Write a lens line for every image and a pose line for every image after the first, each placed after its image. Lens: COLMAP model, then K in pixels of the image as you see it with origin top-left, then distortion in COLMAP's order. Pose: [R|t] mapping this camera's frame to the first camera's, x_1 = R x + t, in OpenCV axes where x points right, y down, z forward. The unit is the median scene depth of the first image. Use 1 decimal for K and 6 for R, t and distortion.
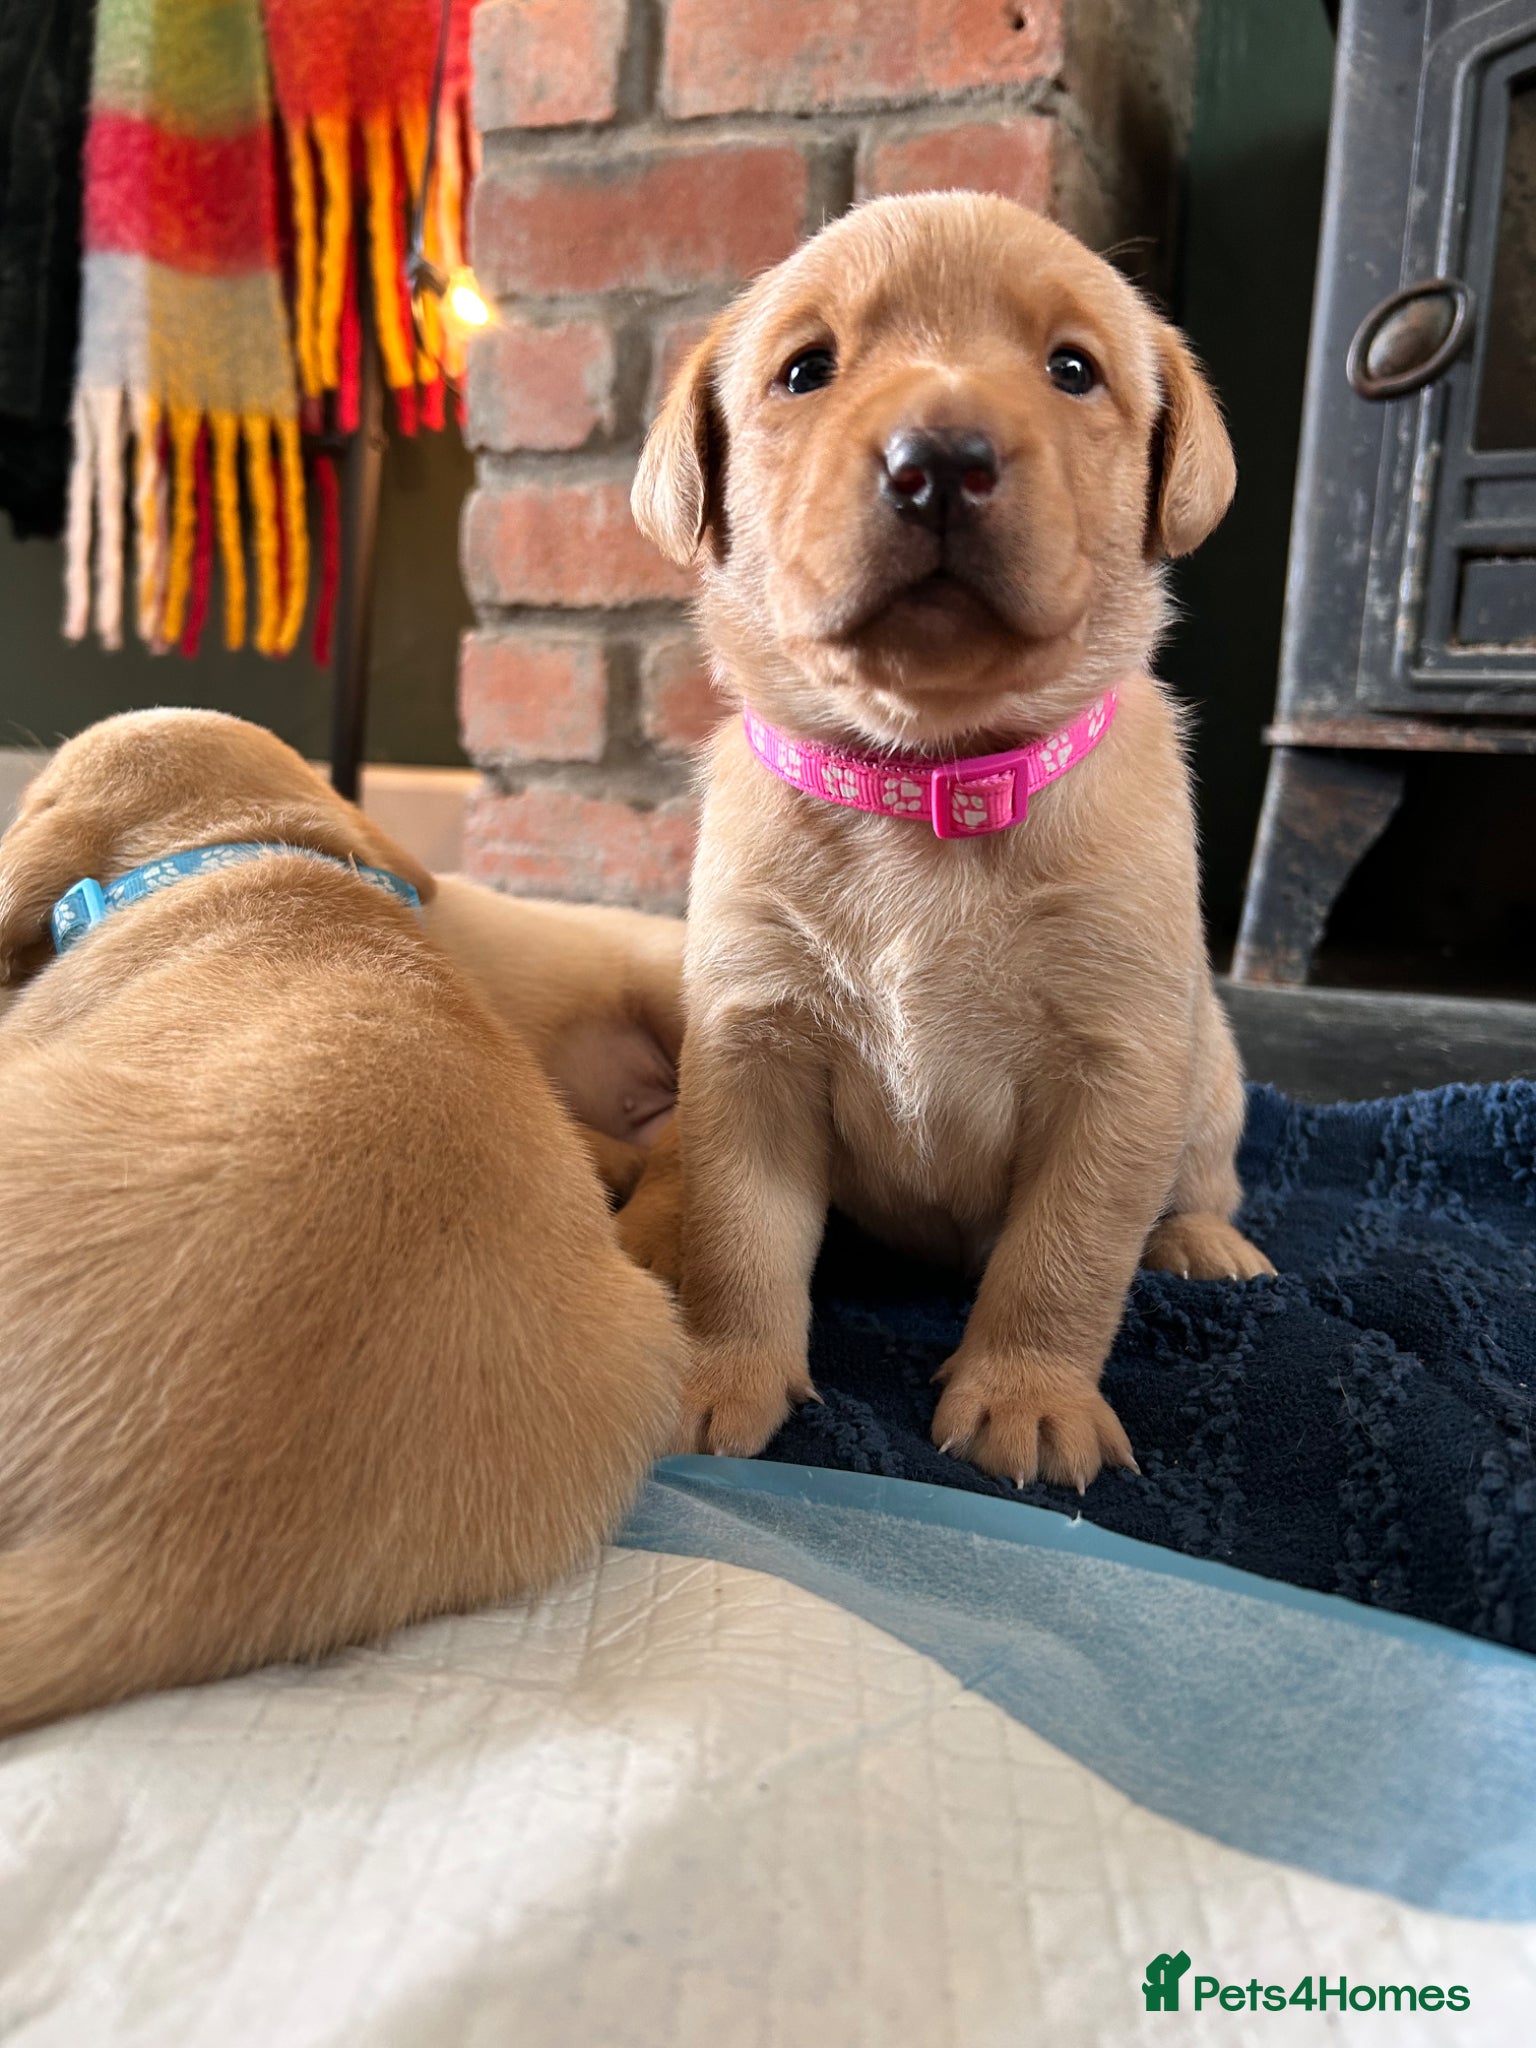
lens RADIAL K [[1634.2, 0, 795.6], [0, 1634.2, 1031.8], [0, 0, 1]] dist [-0.002484, -0.015420]
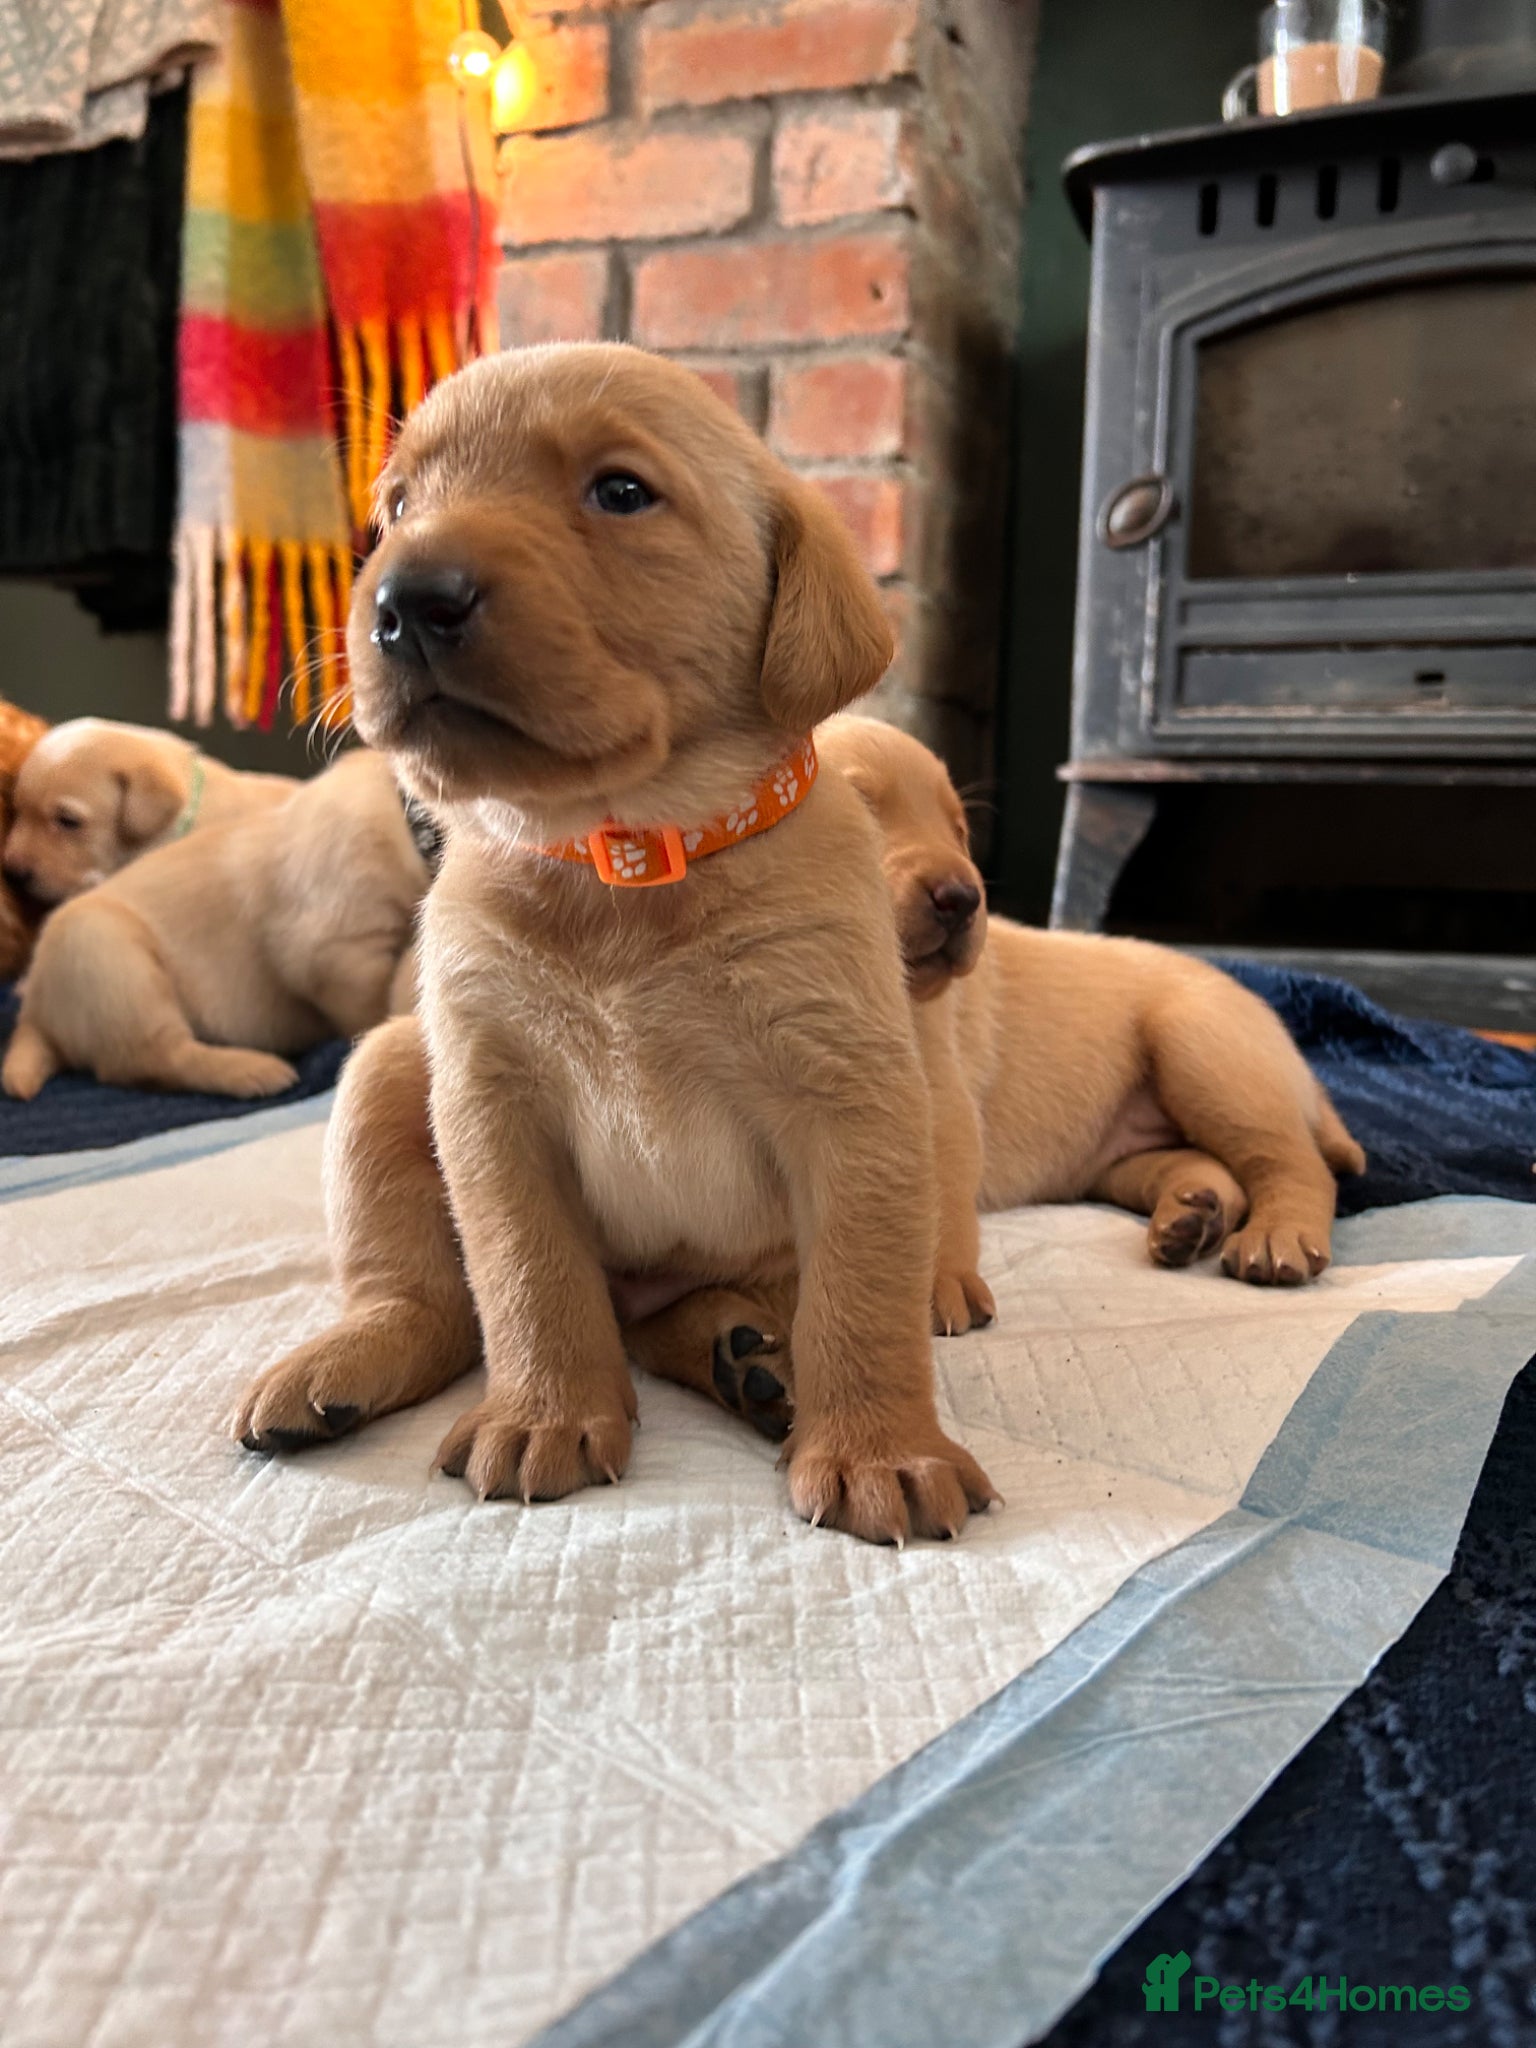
lens RADIAL K [[1616.2, 0, 784.7], [0, 1616.2, 1043.1], [0, 0, 1]] dist [0.000348, -0.004474]
pose [[0.999171, -0.031408, 0.025907, -0.006664], [0.031754, 0.999411, -0.013031, 0.072379], [-0.025483, 0.013843, 0.999579, -0.441338]]
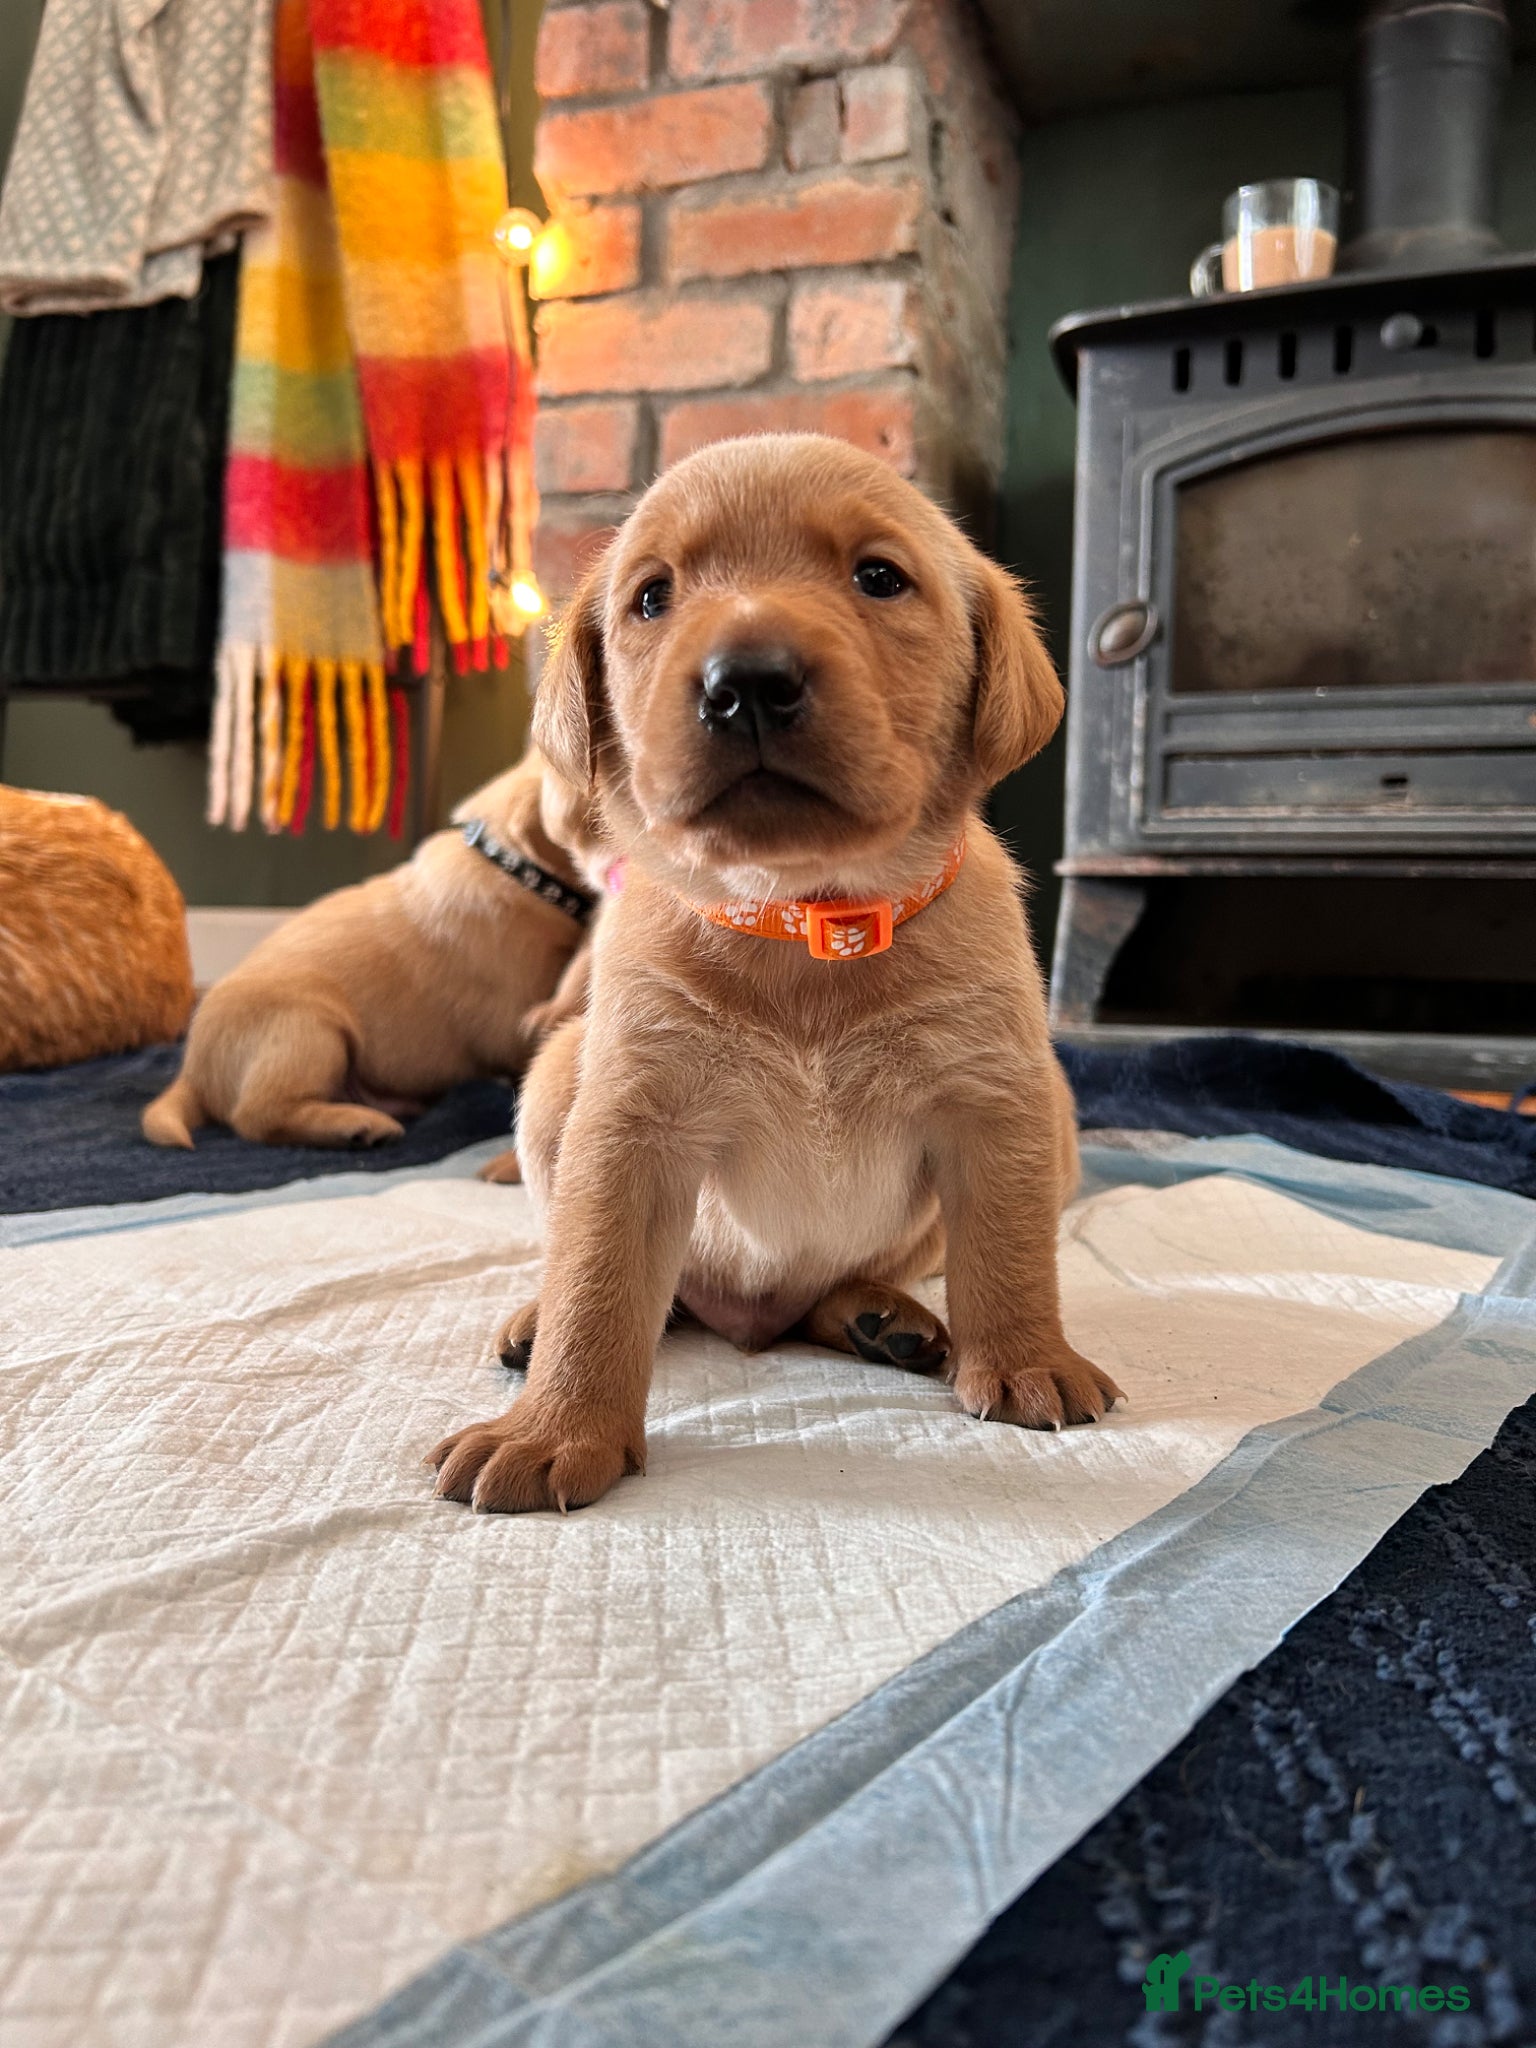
lens RADIAL K [[1604.0, 0, 768.0], [0, 1604.0, 1024.0], [0, 0, 1]] dist [-0.000336, 0.003982]
pose [[0.998521, -0.031336, 0.044425, -0.068974], [0.035301, 0.995182, -0.091469, 0.102806], [-0.041345, 0.092902, 0.994816, -0.530882]]
